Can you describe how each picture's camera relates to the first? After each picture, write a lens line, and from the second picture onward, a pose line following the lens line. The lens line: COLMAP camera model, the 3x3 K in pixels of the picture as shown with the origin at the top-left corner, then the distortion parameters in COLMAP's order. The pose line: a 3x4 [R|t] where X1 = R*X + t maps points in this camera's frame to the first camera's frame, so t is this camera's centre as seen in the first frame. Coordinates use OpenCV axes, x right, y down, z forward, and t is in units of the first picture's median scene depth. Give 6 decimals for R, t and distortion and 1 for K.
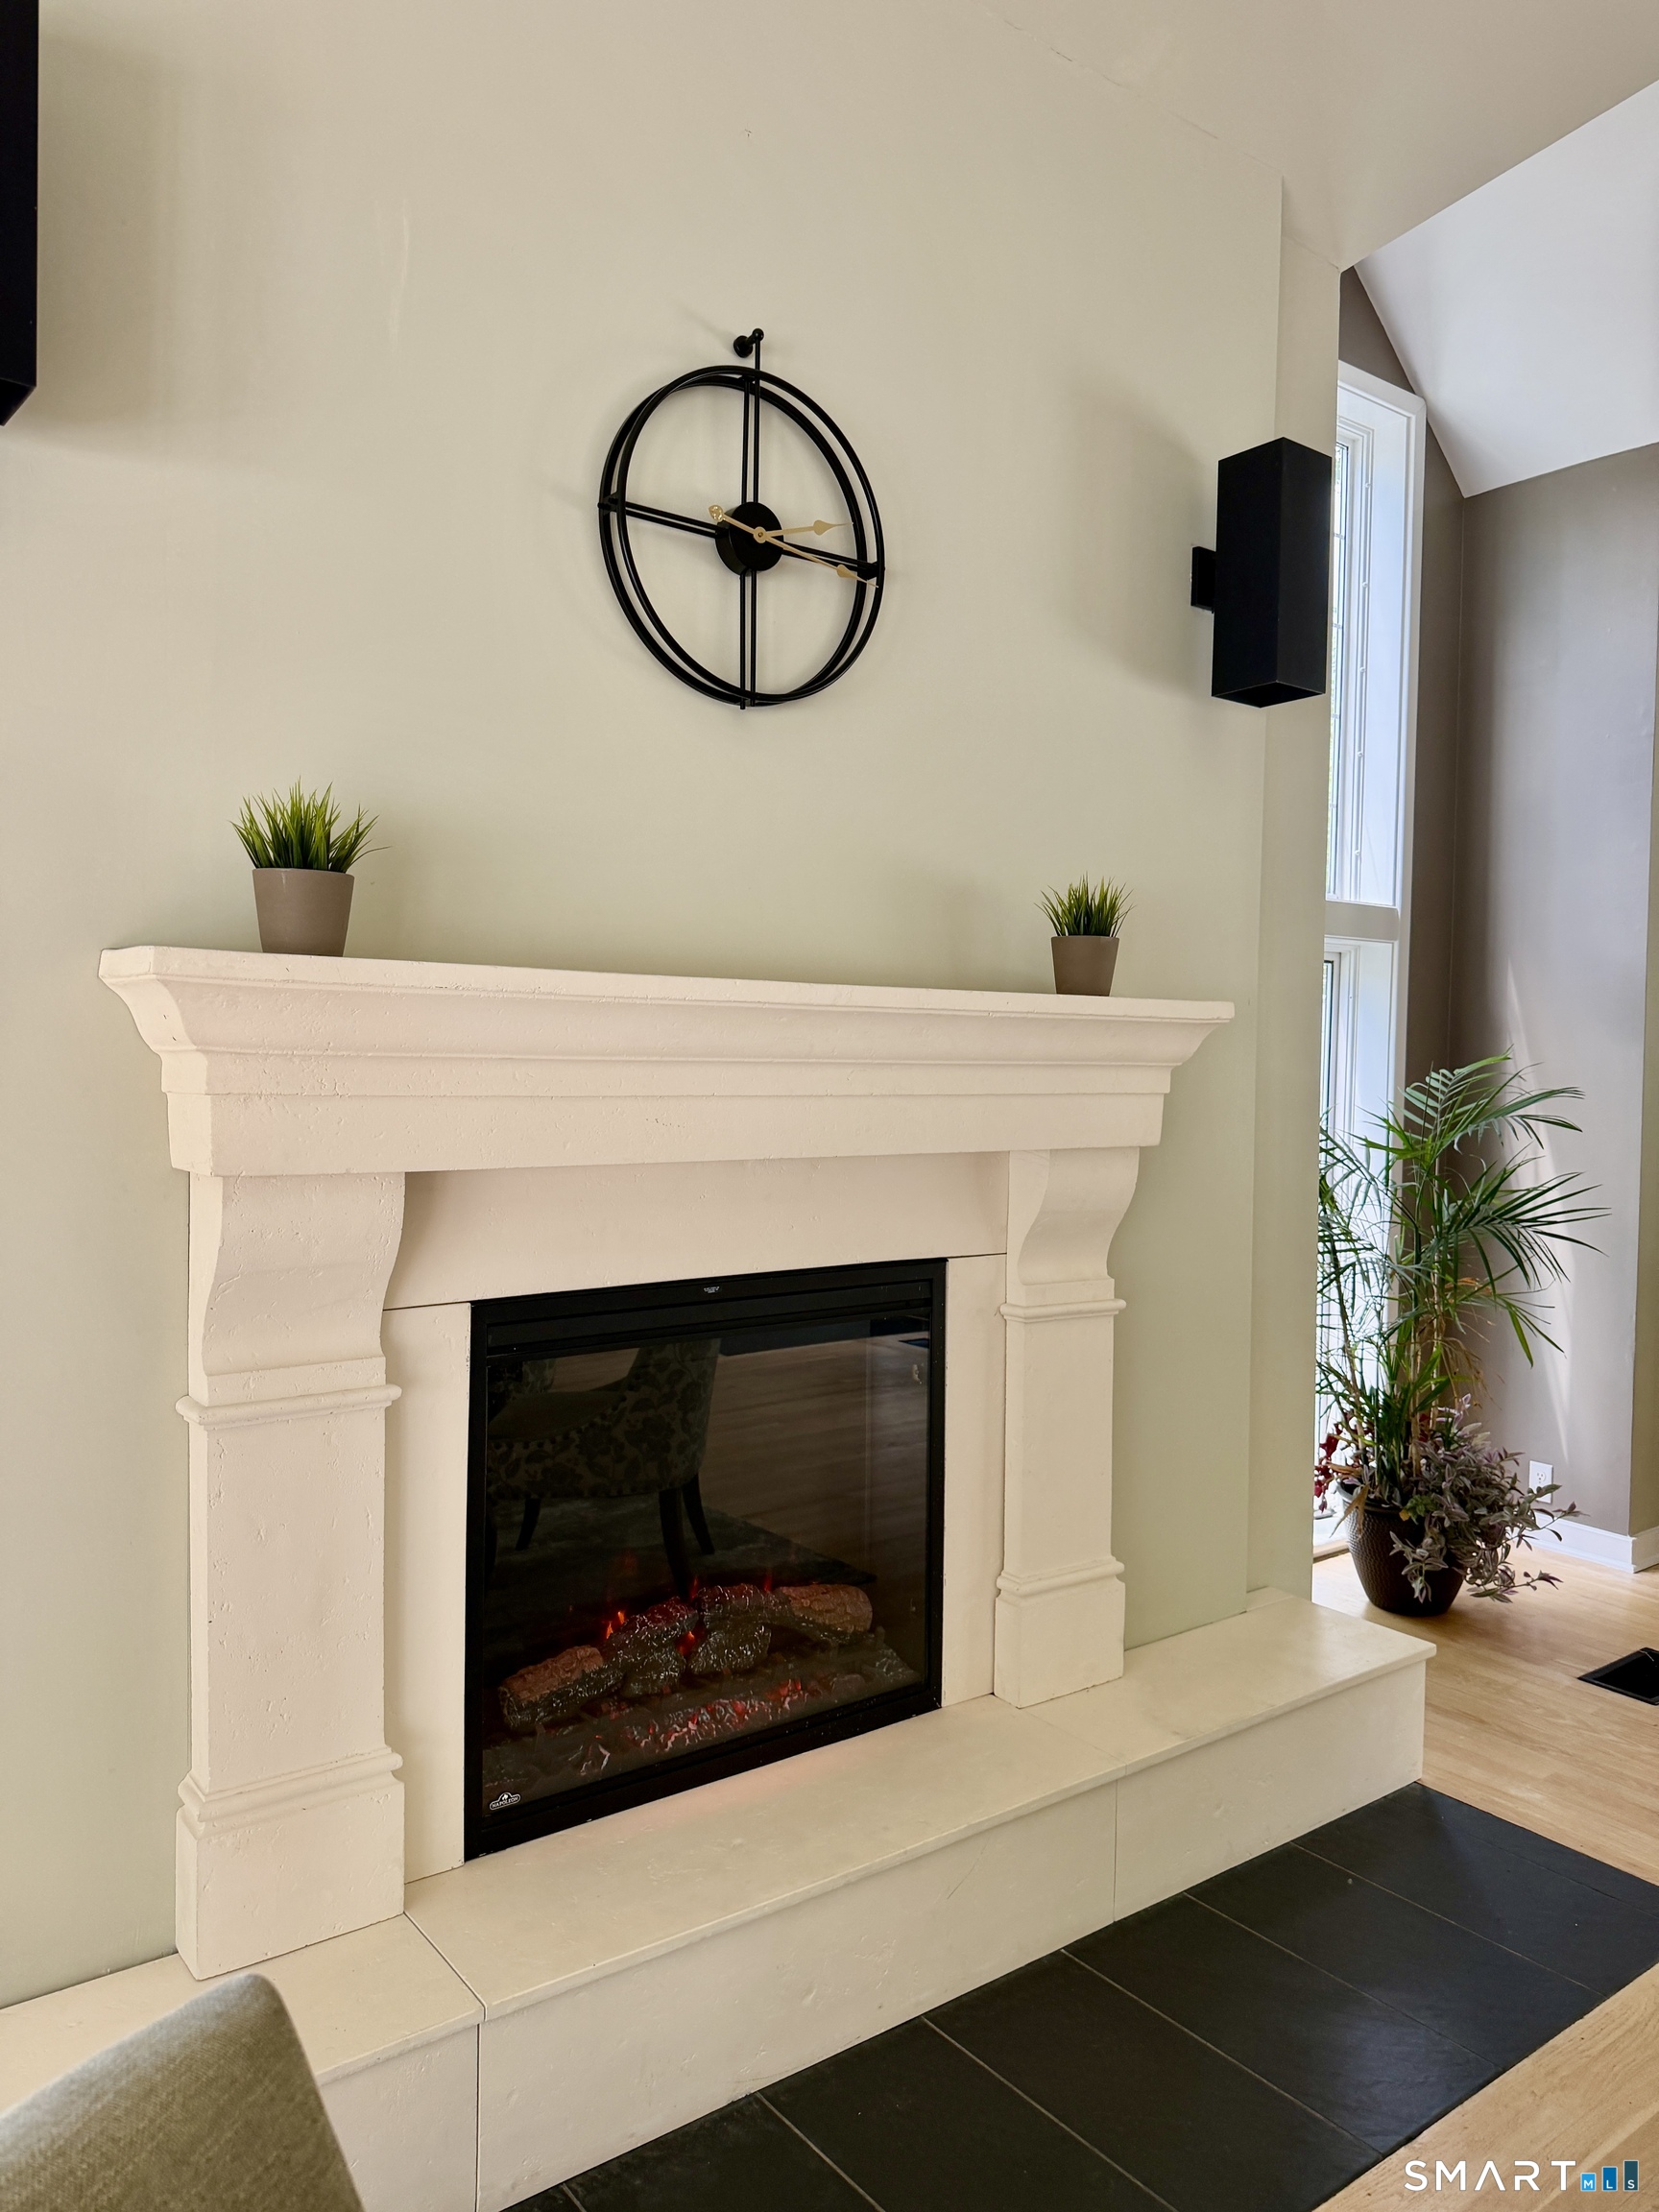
lens RADIAL K [[1549.2, 0, 829.5], [0, 1549.2, 1106.0], [0, 0, 1]] dist [0.014758, 0.002000]
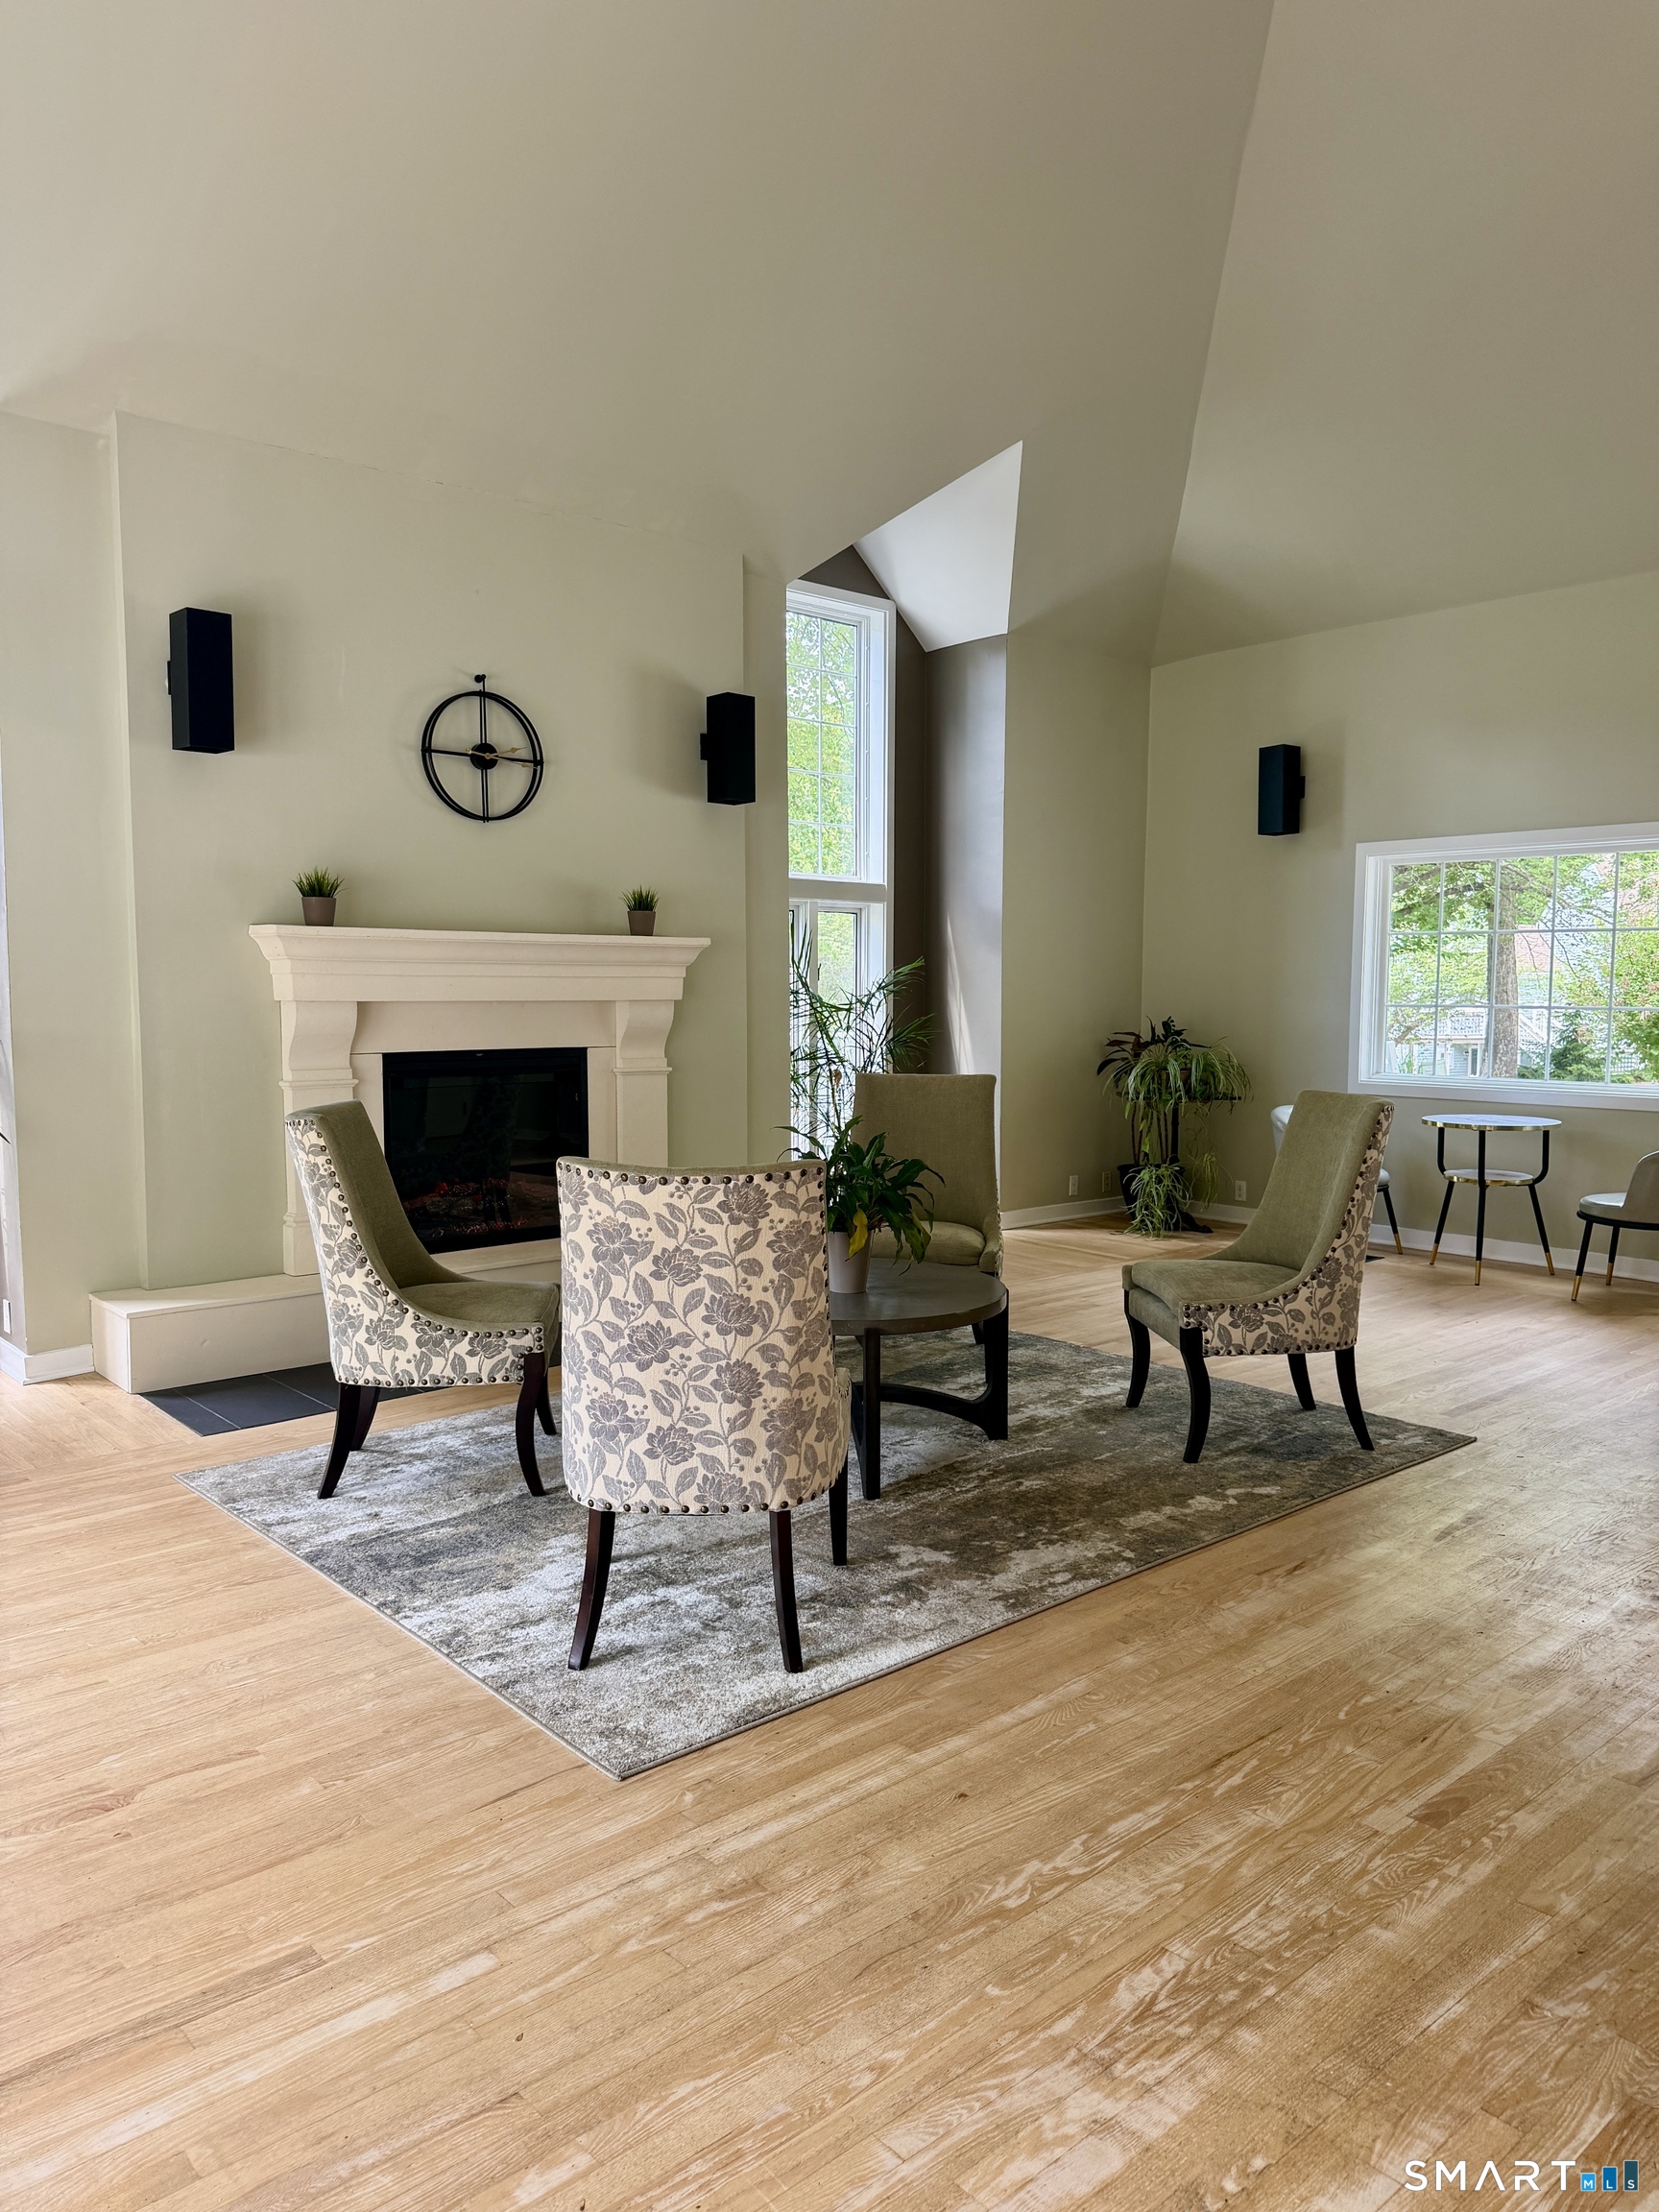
lens RADIAL K [[1557.7, 0, 870.1], [0, 1557.7, 1107.0], [0, 0, 1]] dist [0.083980, 0.000247]
pose [[0.995542, -0.022513, 0.091594, 0.320565], [0.018341, 0.998766, 0.046144, 0.097483], [-0.092519, -0.044258, 0.994727, -1.600113]]
